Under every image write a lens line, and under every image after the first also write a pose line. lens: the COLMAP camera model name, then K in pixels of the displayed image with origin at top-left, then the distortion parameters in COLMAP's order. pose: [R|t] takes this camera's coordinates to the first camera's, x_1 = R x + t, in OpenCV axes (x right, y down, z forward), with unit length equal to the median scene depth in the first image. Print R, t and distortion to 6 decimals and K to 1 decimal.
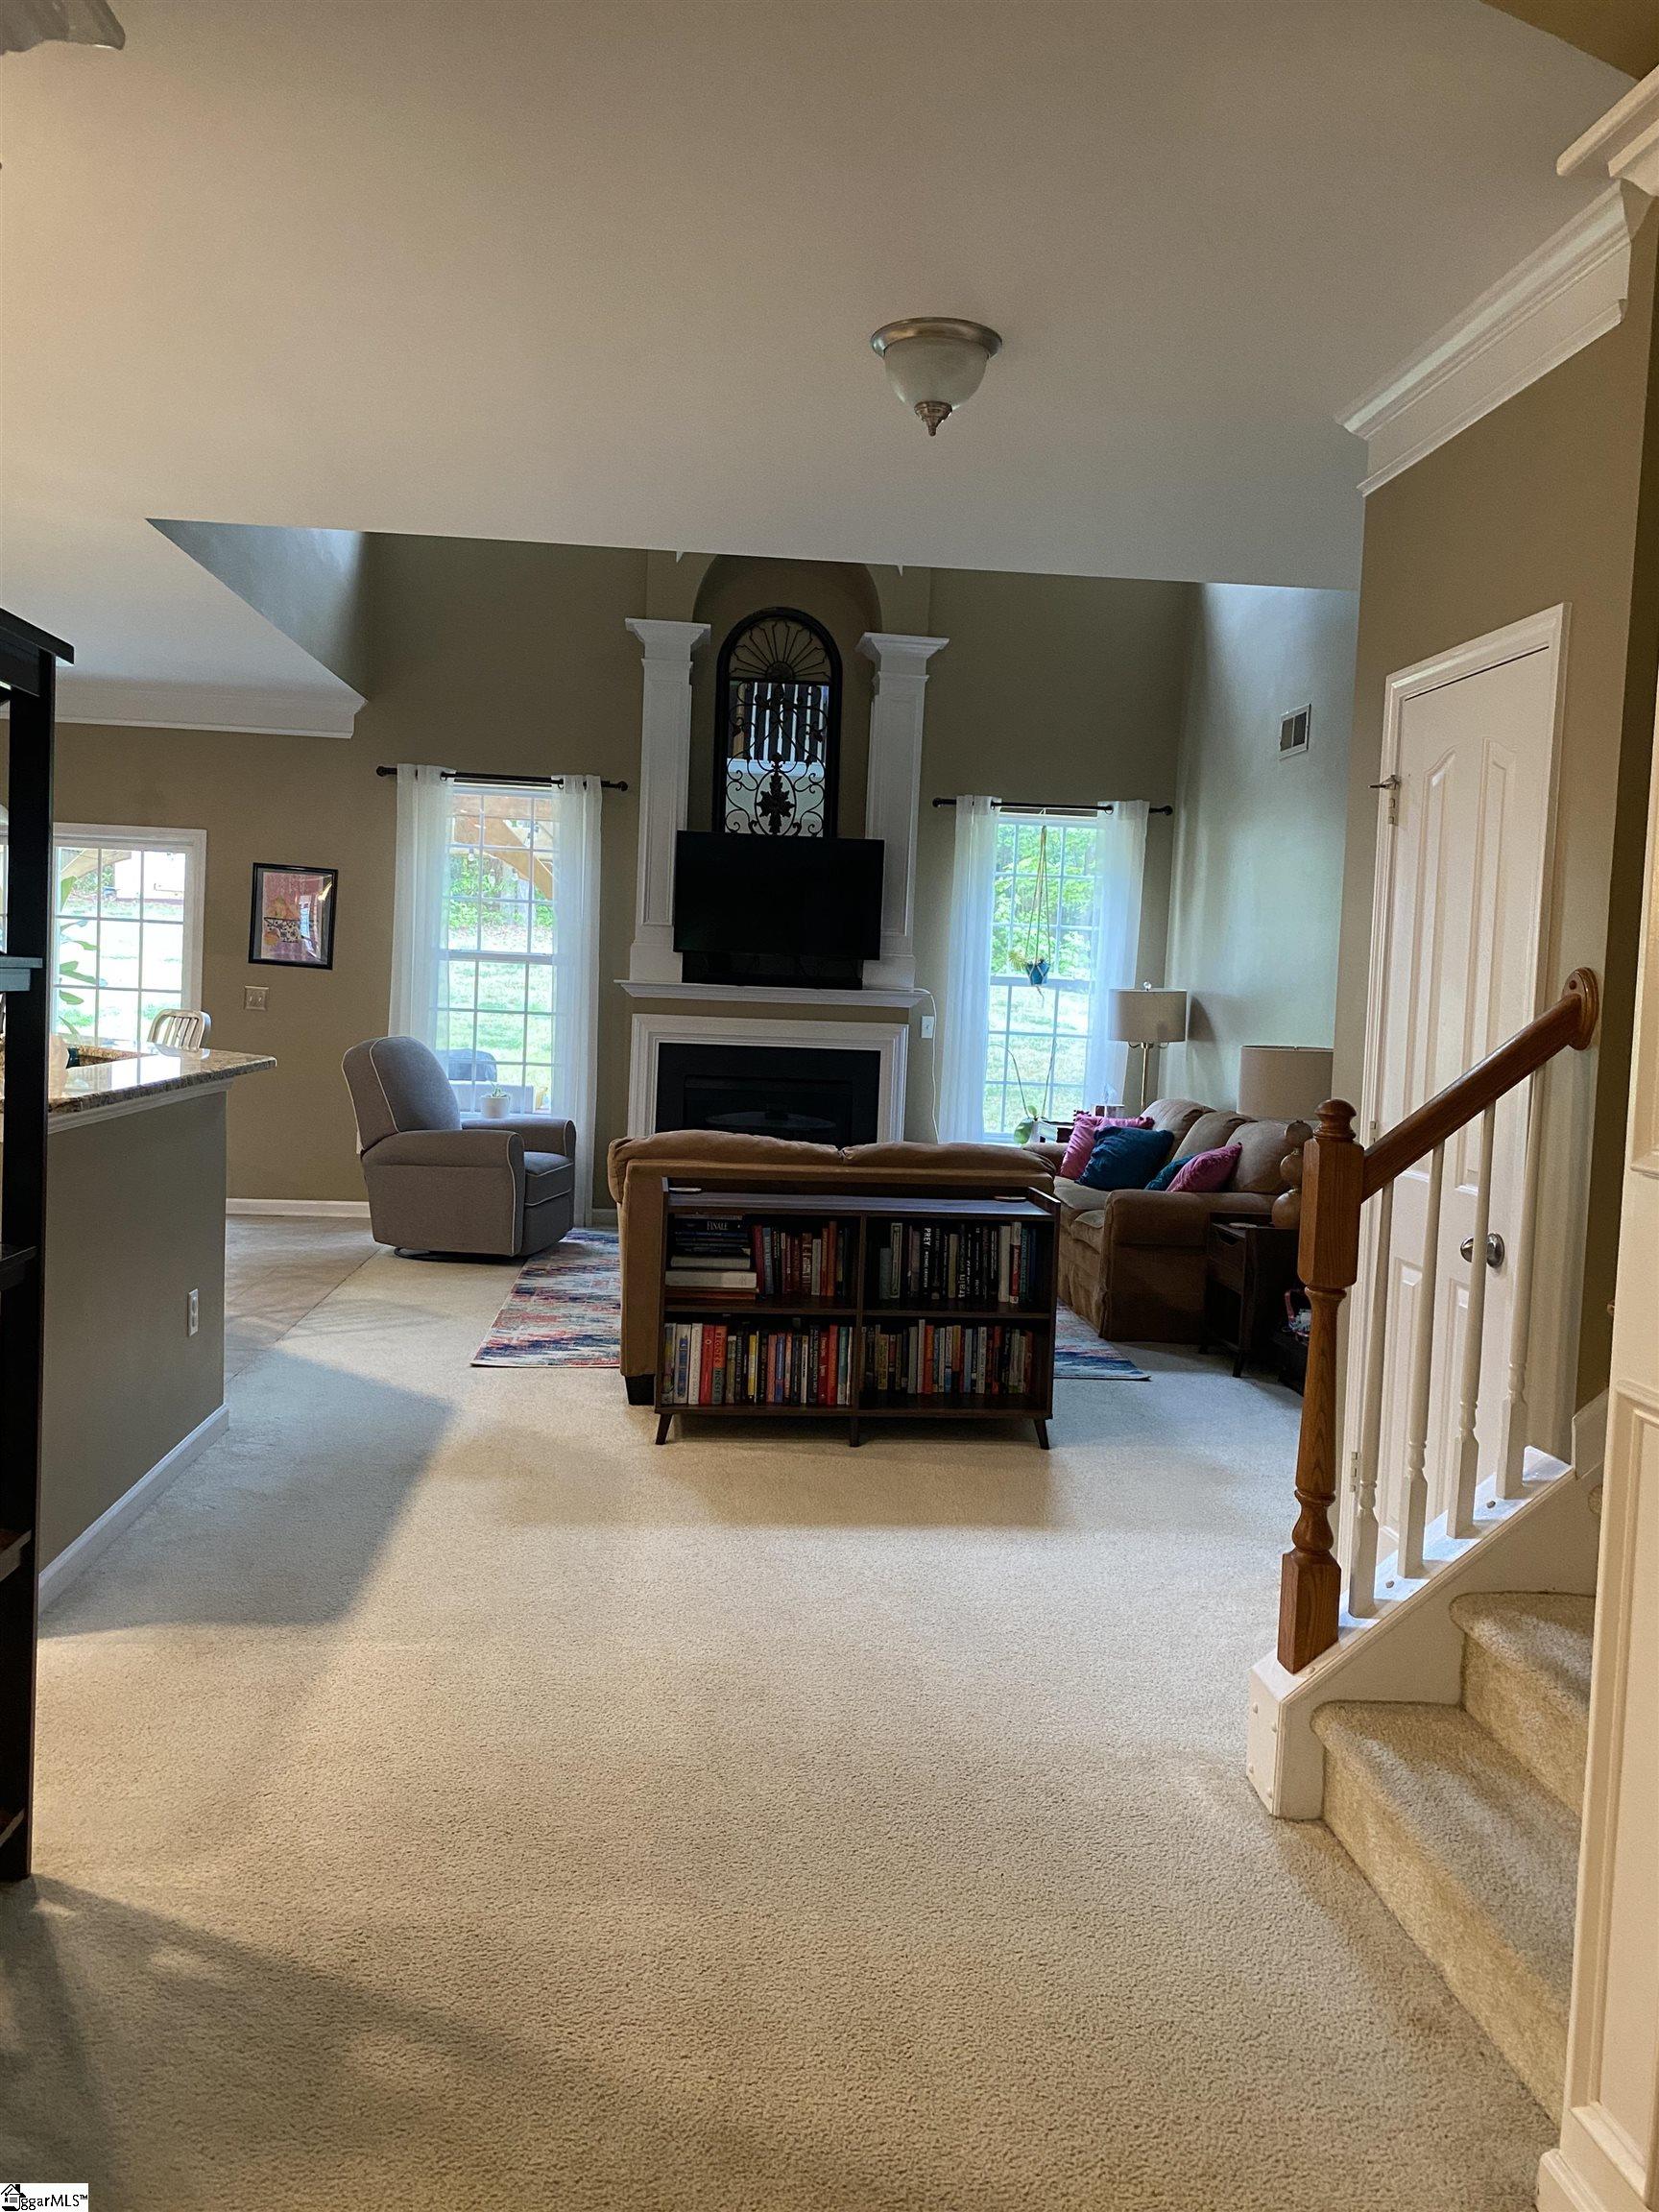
lens RADIAL K [[1651.3, 0, 839.7], [0, 1651.3, 1122.5], [0, 0, 1]] dist [0.026892, -0.068005]
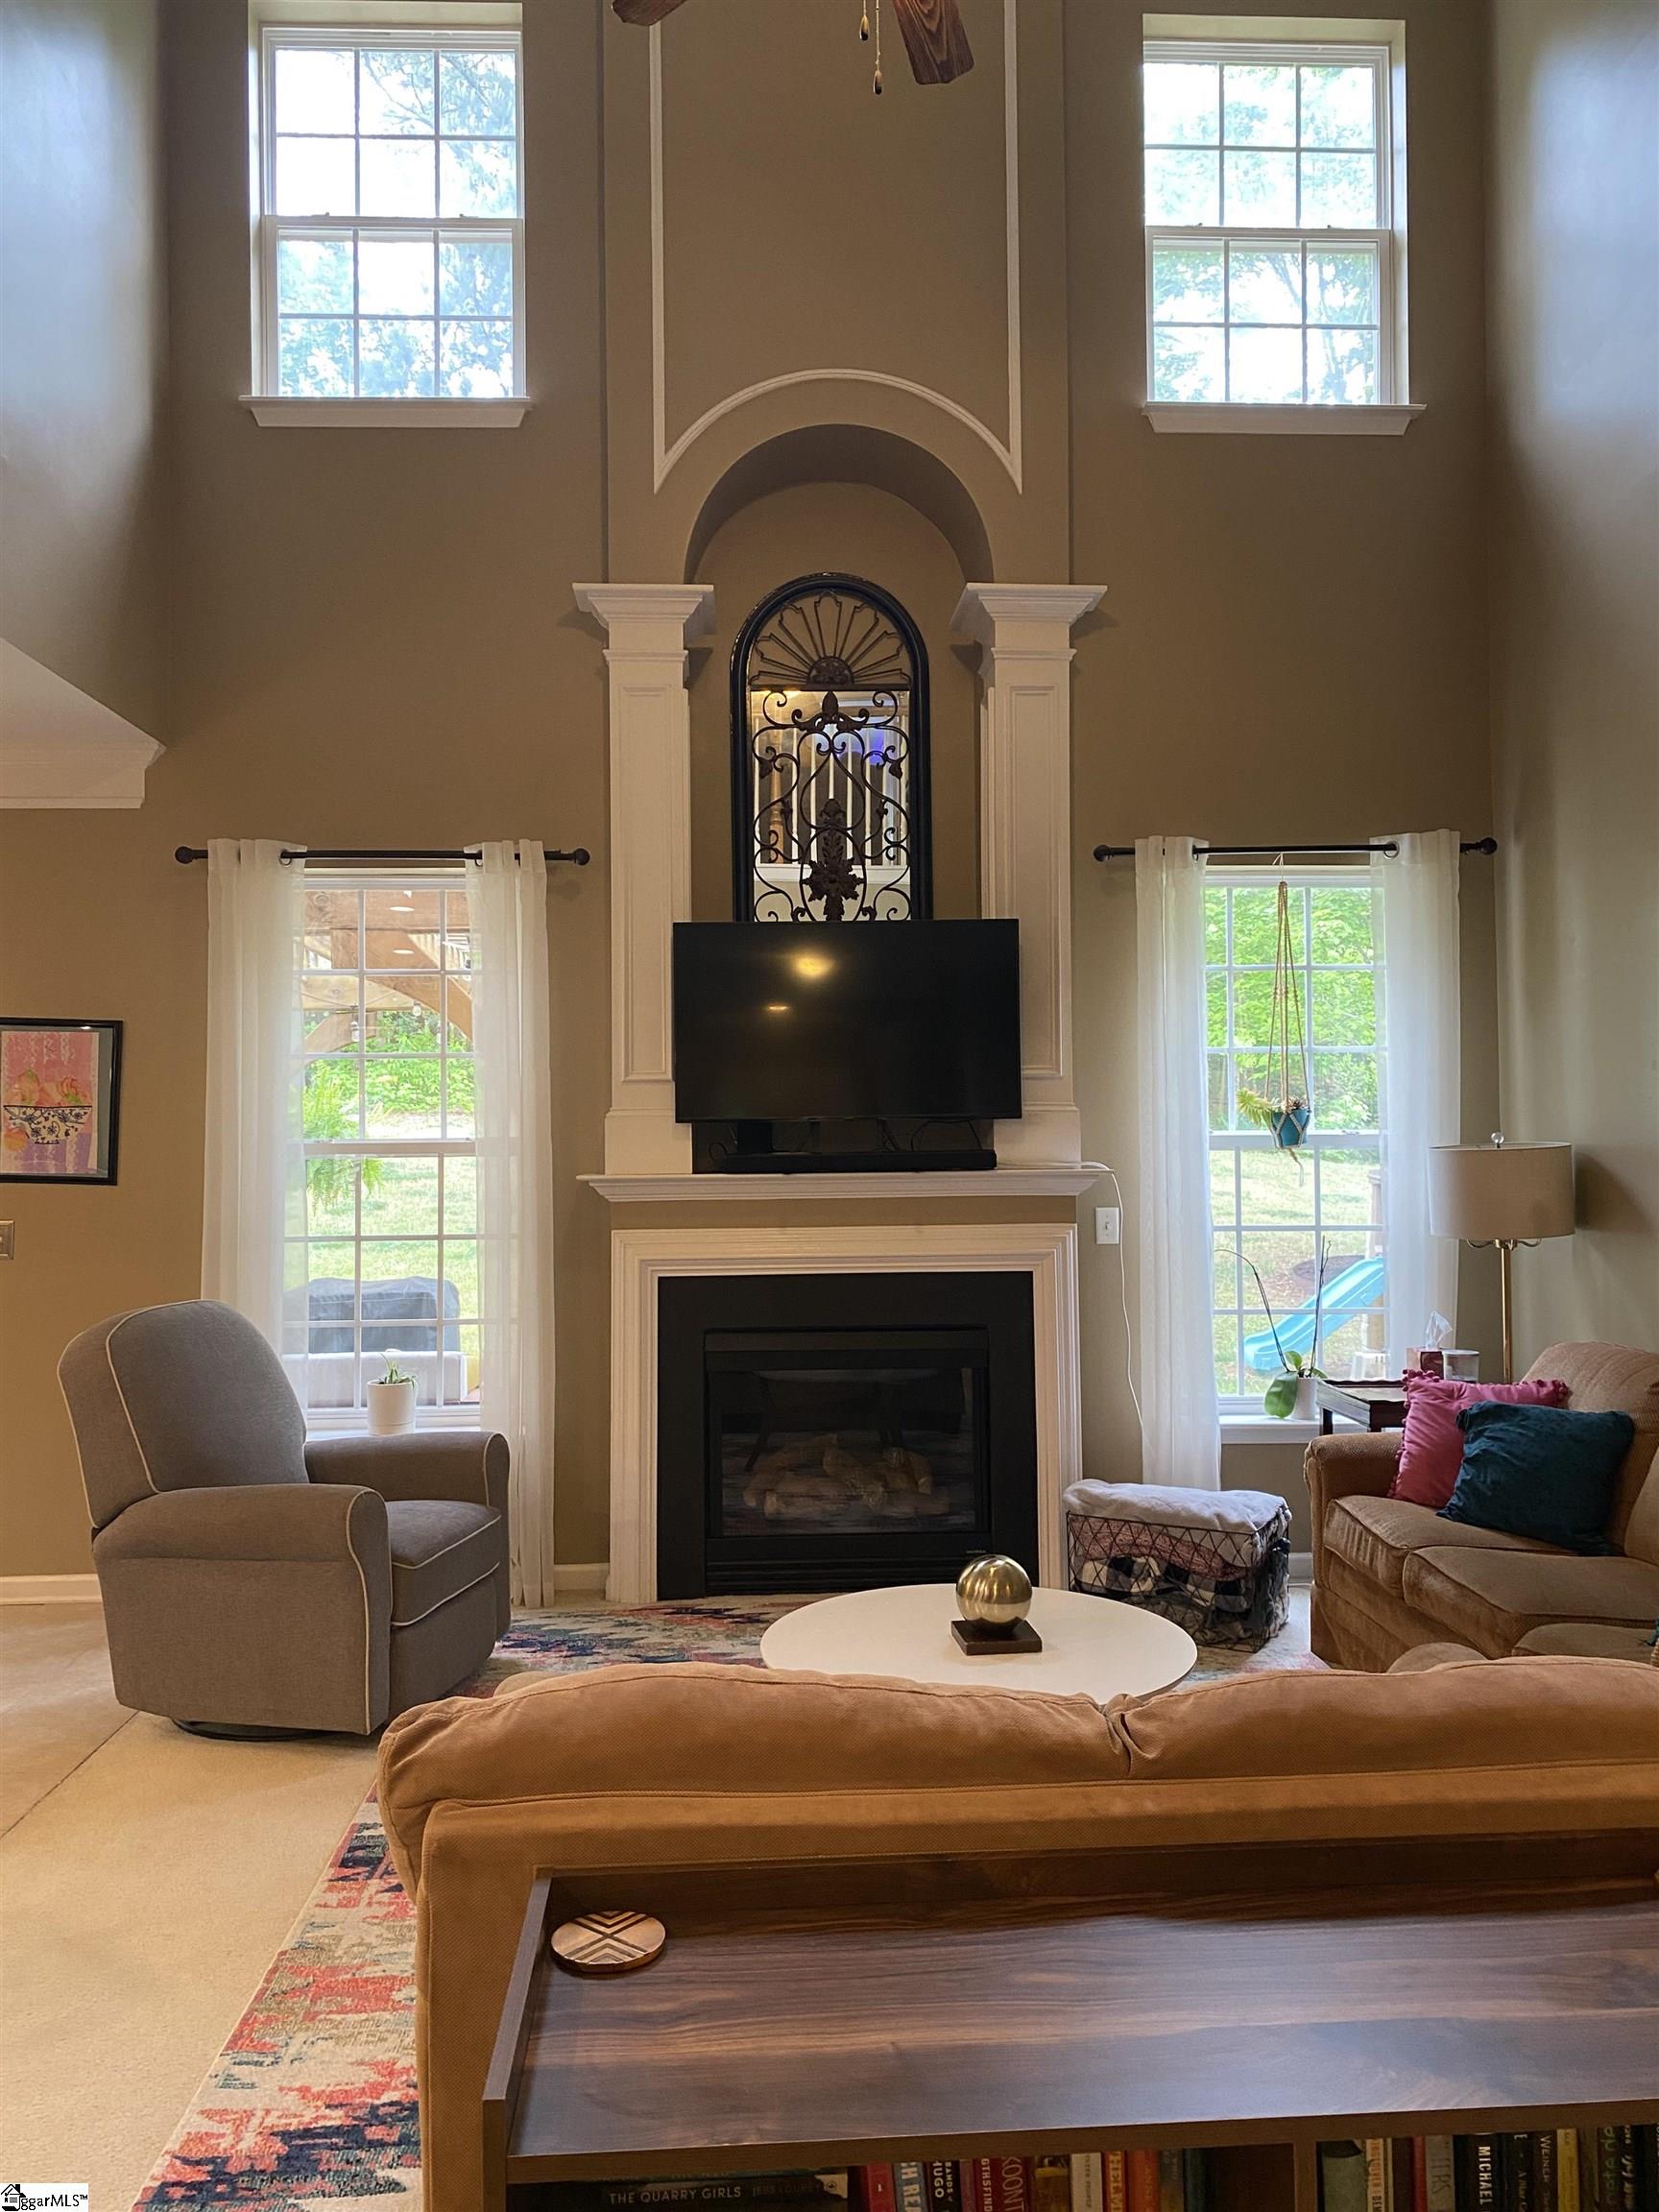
lens RADIAL K [[1651.3, 0, 823.6], [0, 1651.3, 1119.9], [0, 0, 1]] dist [0.026892, -0.068005]
pose [[0.997588, -0.054487, -0.043006, -0.021470], [0.049732, 0.993249, -0.104800, -0.039250], [0.048426, 0.102408, 0.993563, 0.406296]]
